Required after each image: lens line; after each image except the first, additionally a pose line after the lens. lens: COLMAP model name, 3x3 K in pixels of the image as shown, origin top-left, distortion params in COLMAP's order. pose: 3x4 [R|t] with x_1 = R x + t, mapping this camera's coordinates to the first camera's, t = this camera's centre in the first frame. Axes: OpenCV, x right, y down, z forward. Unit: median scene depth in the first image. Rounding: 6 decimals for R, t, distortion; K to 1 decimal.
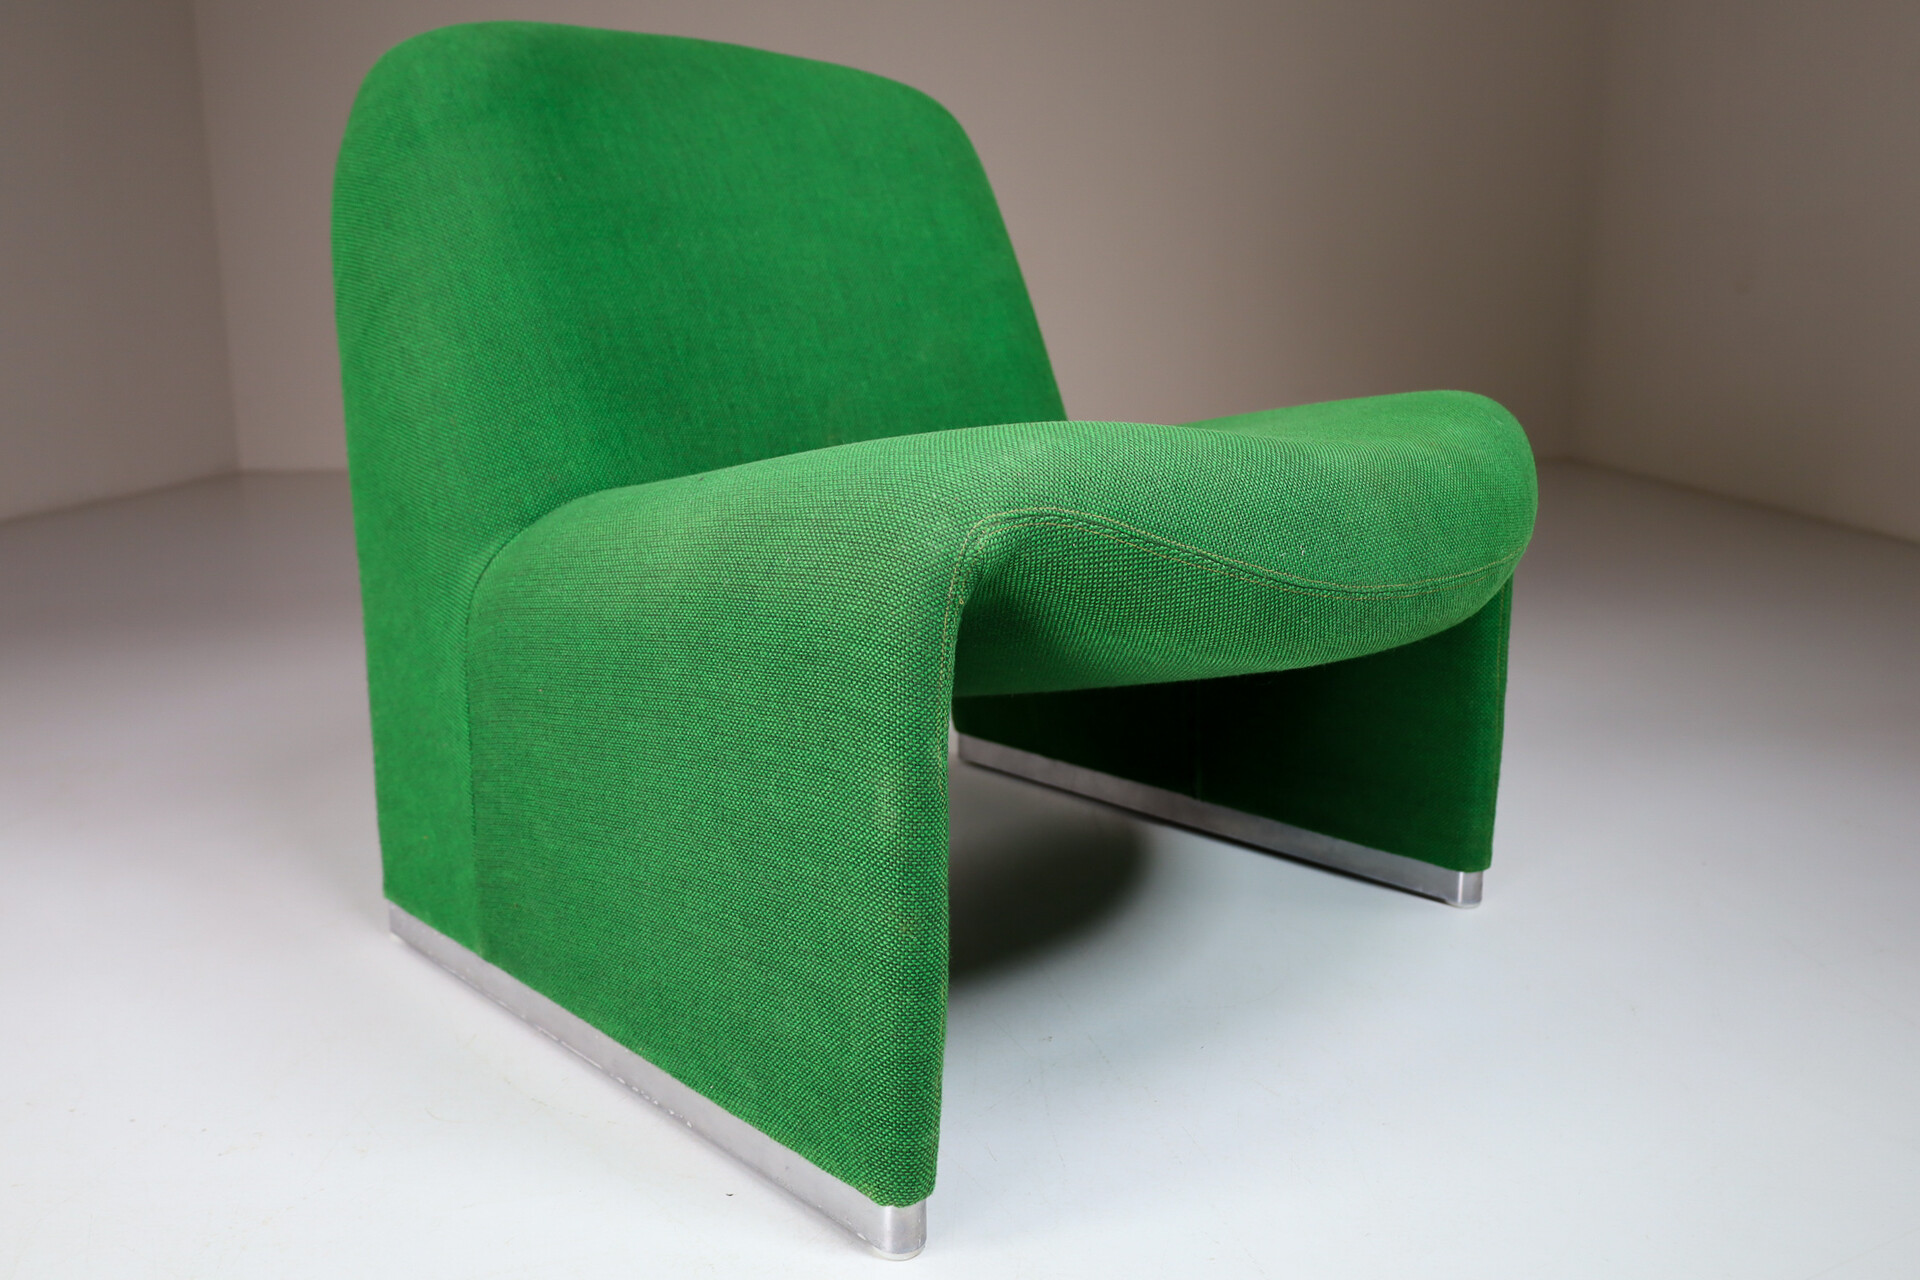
lens RADIAL K [[1362.0, 0, 896.1], [0, 1362.0, 617.3], [0, 0, 1]] dist [0.000092, -0.000150]
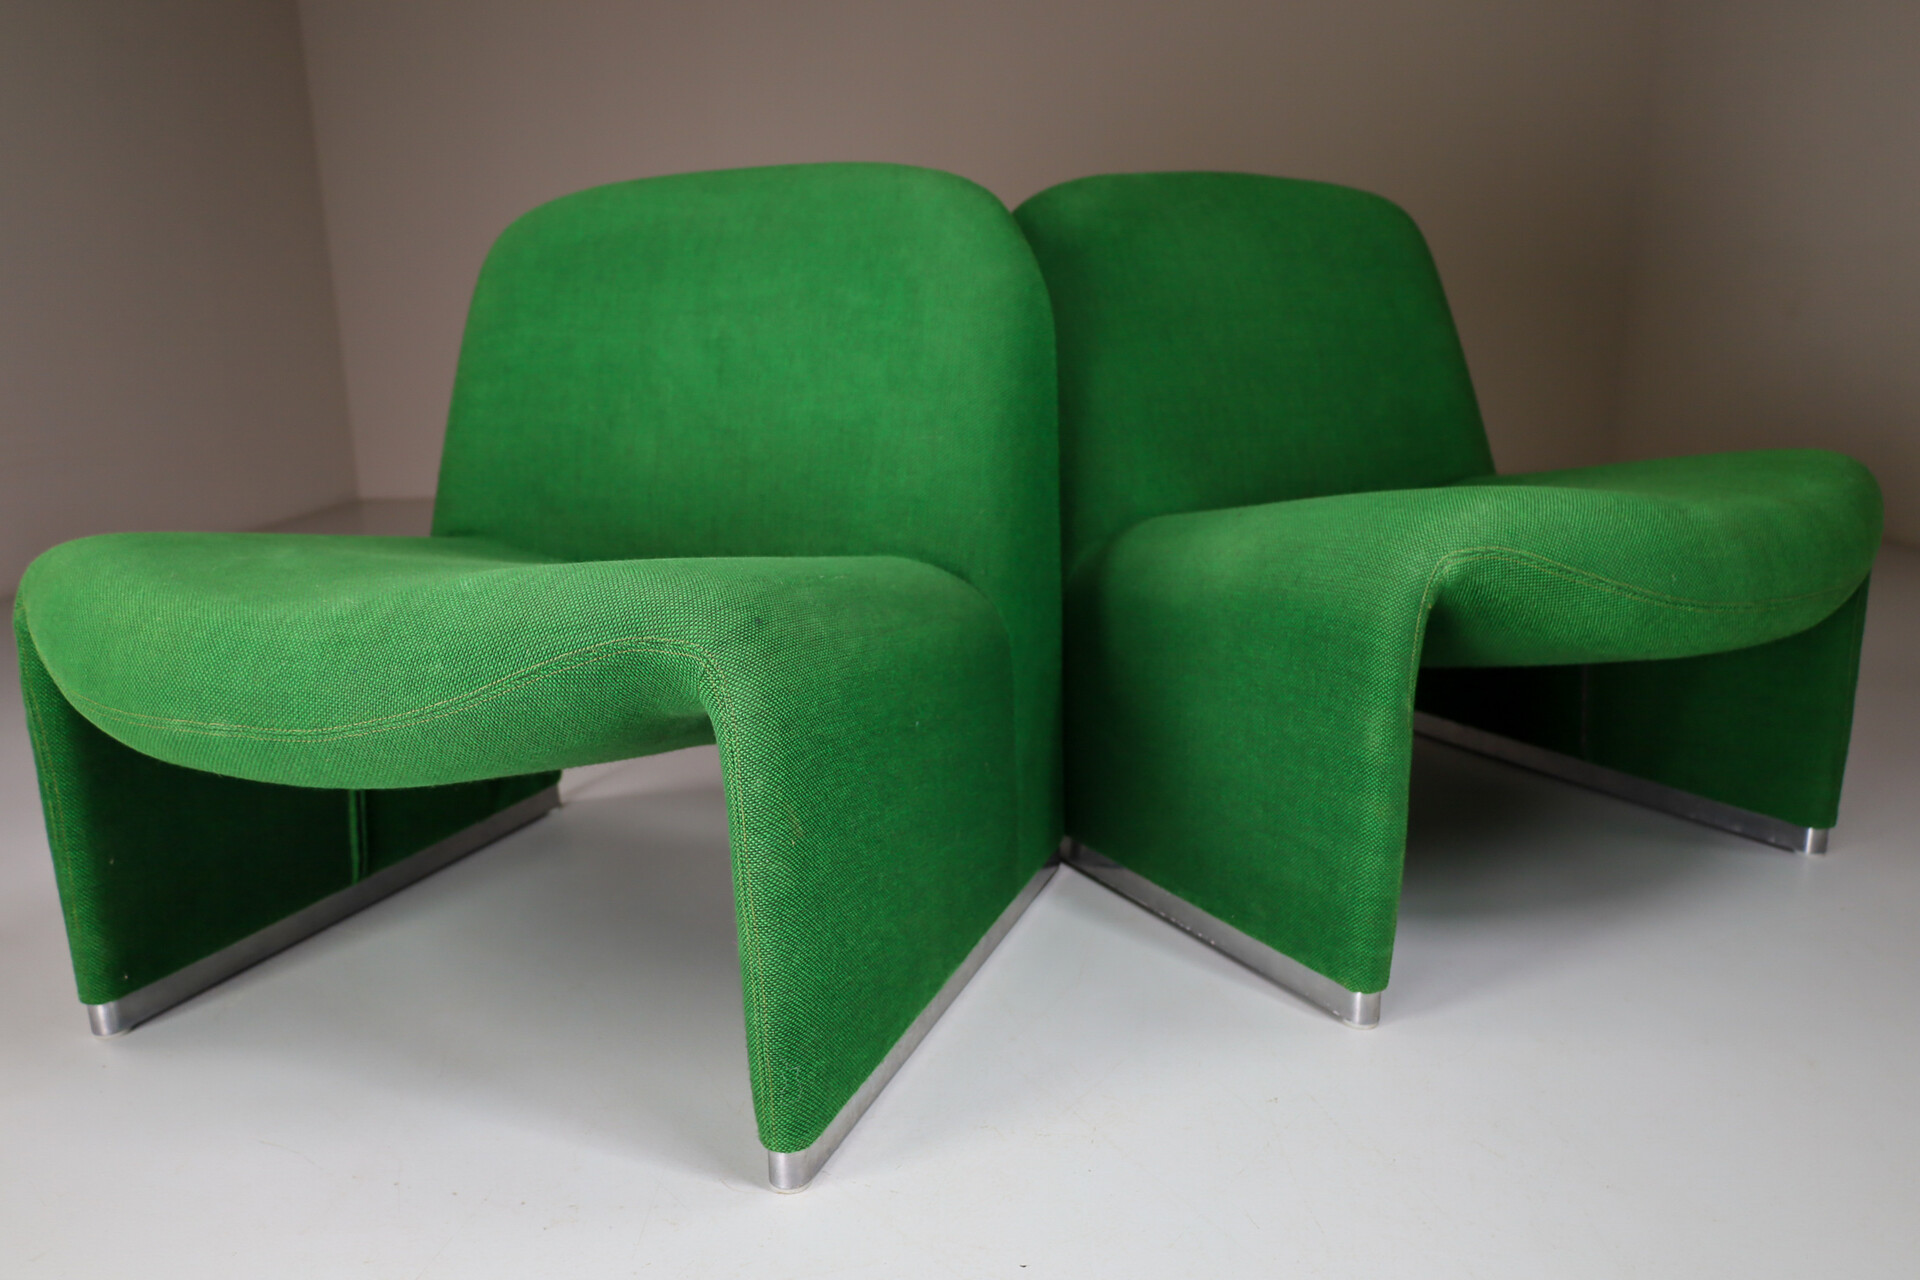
lens RADIAL K [[1248.3, 0, 1008.1], [0, 1248.3, 642.7], [0, 0, 1]] dist [0.004946, 0.001594]
pose [[0.974636, 0.045518, -0.219116, -0.075545], [-0.037831, 0.998517, 0.039155, -0.005418], [0.220573, -0.029873, 0.974913, -0.350941]]
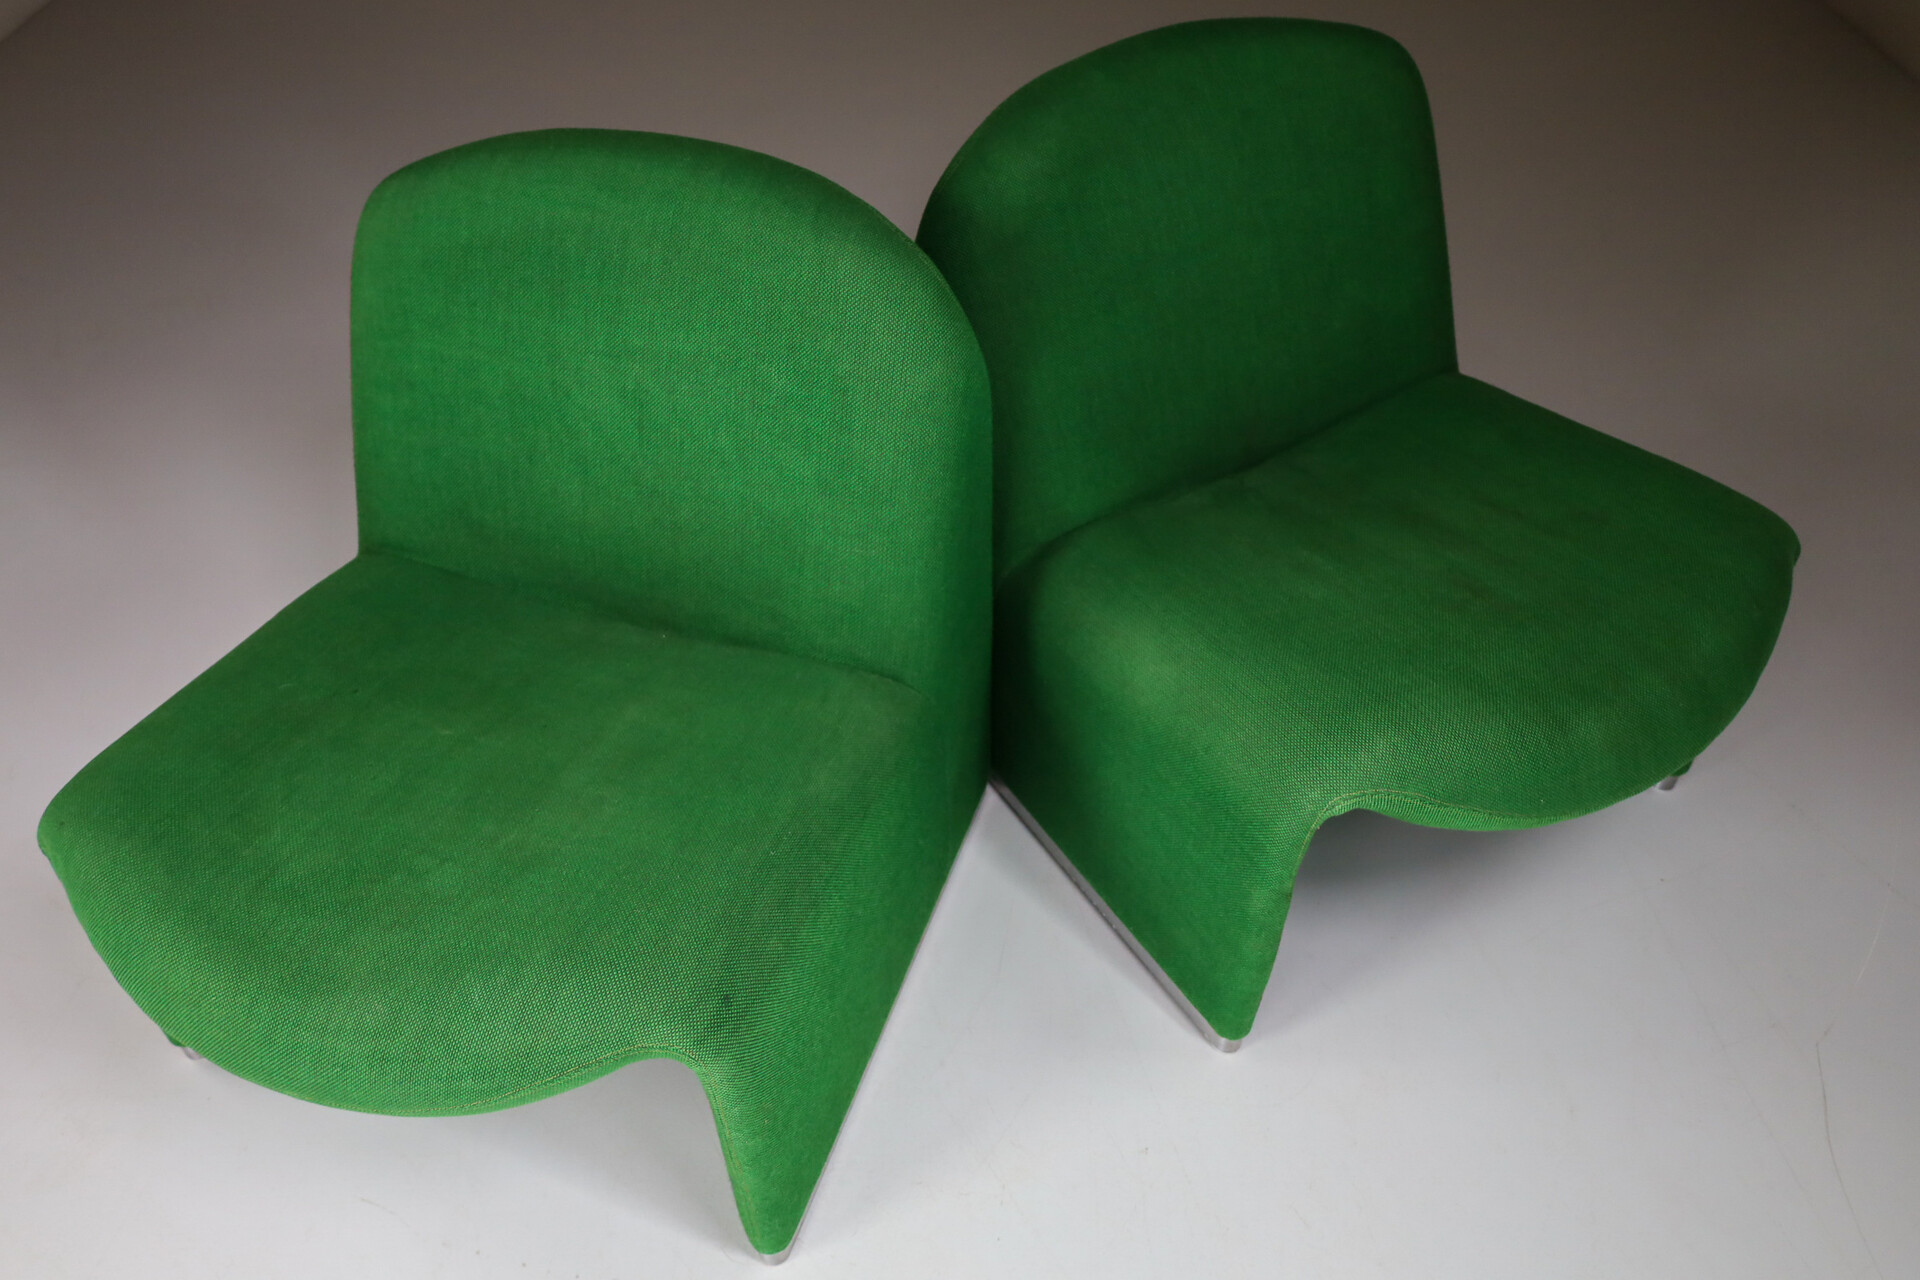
lens RADIAL K [[1305.9, 0, 960.0], [0, 1305.9, 640.0], [0, 0, 1]] dist [0.004105, 0.001499]
pose [[0.976598, 0.144352, -0.159431, -0.116504], [-0.050270, 0.873968, 0.483377, -0.687538], [0.209114, -0.464051, 0.860772, -0.293534]]
